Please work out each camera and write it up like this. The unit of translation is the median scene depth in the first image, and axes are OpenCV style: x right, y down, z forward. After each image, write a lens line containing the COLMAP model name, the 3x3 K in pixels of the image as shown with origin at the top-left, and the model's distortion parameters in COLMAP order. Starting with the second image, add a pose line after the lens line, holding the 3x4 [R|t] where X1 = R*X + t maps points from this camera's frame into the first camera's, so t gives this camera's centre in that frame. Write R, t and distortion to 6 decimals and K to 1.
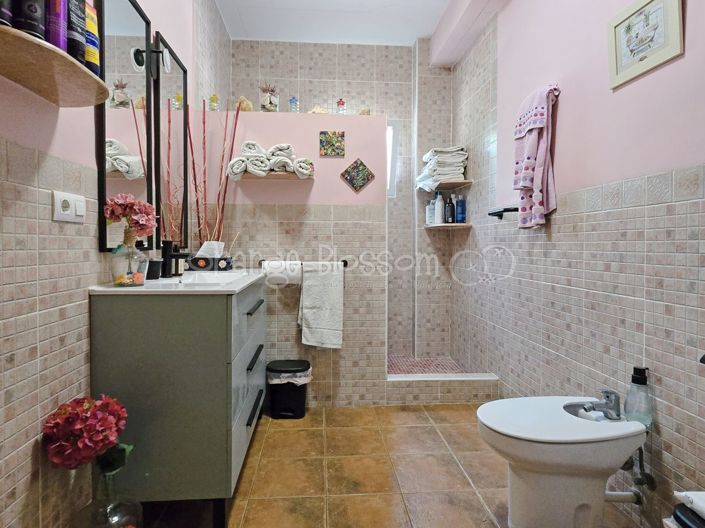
lens RADIAL K [[402.0, 0, 354.5], [0, 402.0, 249.3], [0, 0, 1]] dist [-0.002216, -0.001632]
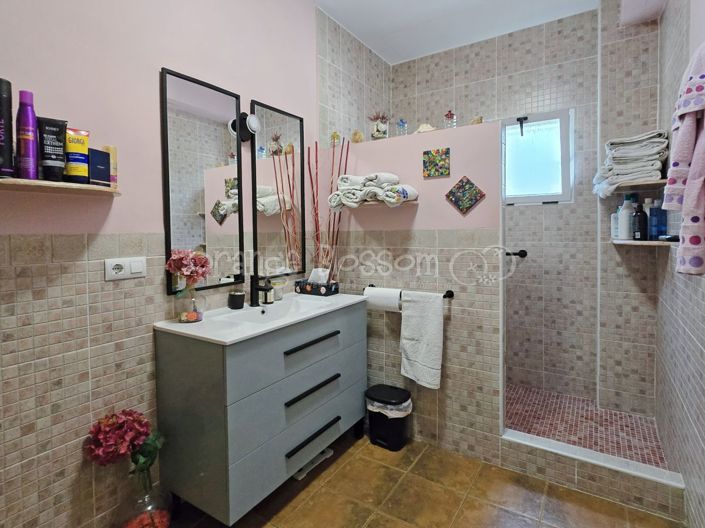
lens RADIAL K [[370.7, 0, 370.6], [0, 370.7, 237.4], [0, 0, 1]] dist [-0.002242, -0.001175]
pose [[0.800788, 0.005237, -0.598925, 0.345512], [0.002774, 0.999919, 0.012451, -0.108305], [0.598942, -0.011632, 0.800708, 0.240344]]
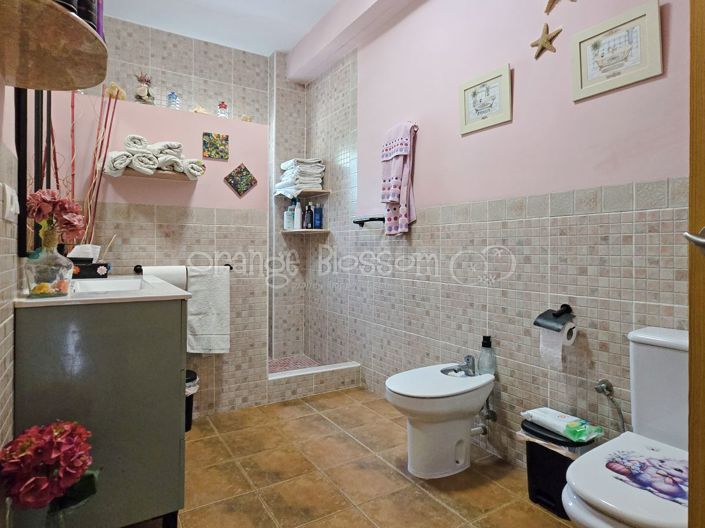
lens RADIAL K [[409.2, 0, 349.8], [0, 409.2, 247.4], [0, 0, 1]] dist [-0.002366, -0.000021]
pose [[0.891656, 0.002513, 0.452706, -0.225270], [0.004128, 0.999898, -0.013681, 0.000667], [-0.452694, 0.014068, 0.891555, -0.042169]]
